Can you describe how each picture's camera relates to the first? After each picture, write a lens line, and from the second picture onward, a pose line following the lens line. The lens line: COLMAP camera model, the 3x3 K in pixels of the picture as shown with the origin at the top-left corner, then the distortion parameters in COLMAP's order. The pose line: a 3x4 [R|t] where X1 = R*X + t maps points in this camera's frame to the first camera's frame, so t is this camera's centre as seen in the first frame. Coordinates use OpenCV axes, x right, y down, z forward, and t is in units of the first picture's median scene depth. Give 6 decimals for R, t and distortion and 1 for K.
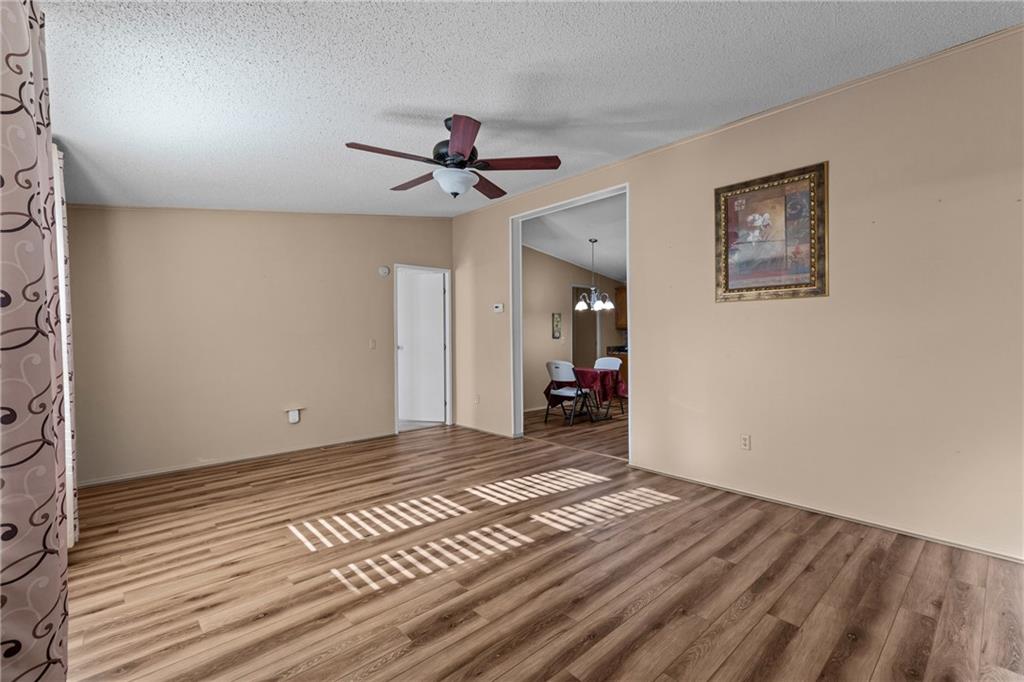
lens RADIAL K [[454.0, 0, 515.5], [0, 454.0, 333.7], [0, 0, 1]] dist [-0.000966, 0.000118]
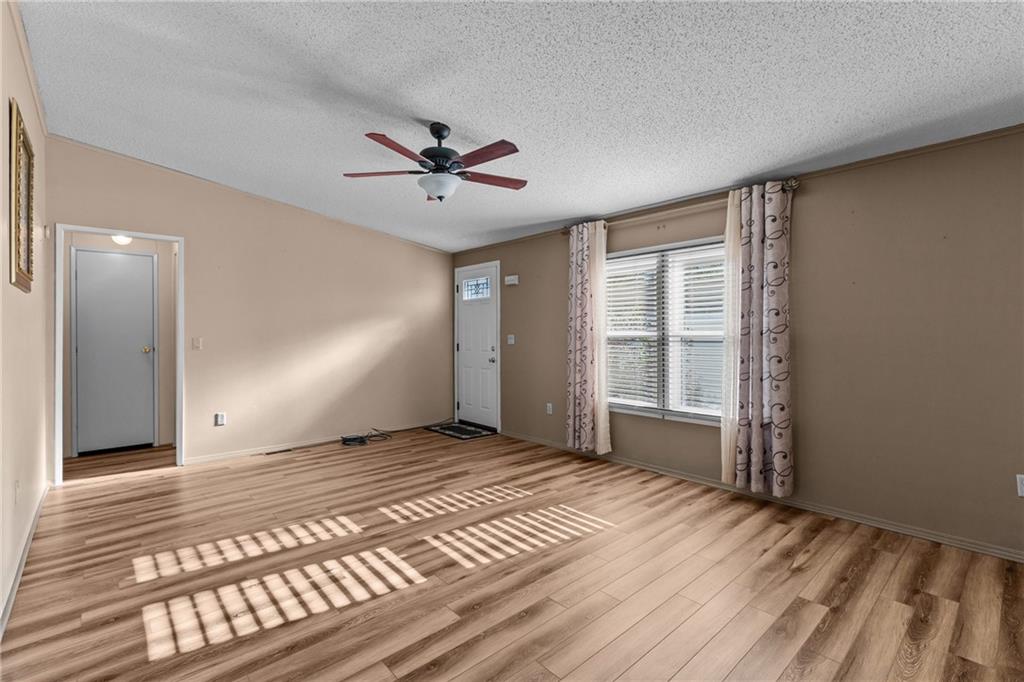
lens RADIAL K [[454.0, 0, 515.5], [0, 454.0, 333.7], [0, 0, 1]] dist [-0.000966, 0.000118]
pose [[-0.999949, 0.009803, 0.002503, -0.277818], [0.009796, 0.999948, -0.002841, 0.010709], [-0.002530, -0.002816, -0.999993, 1.891162]]
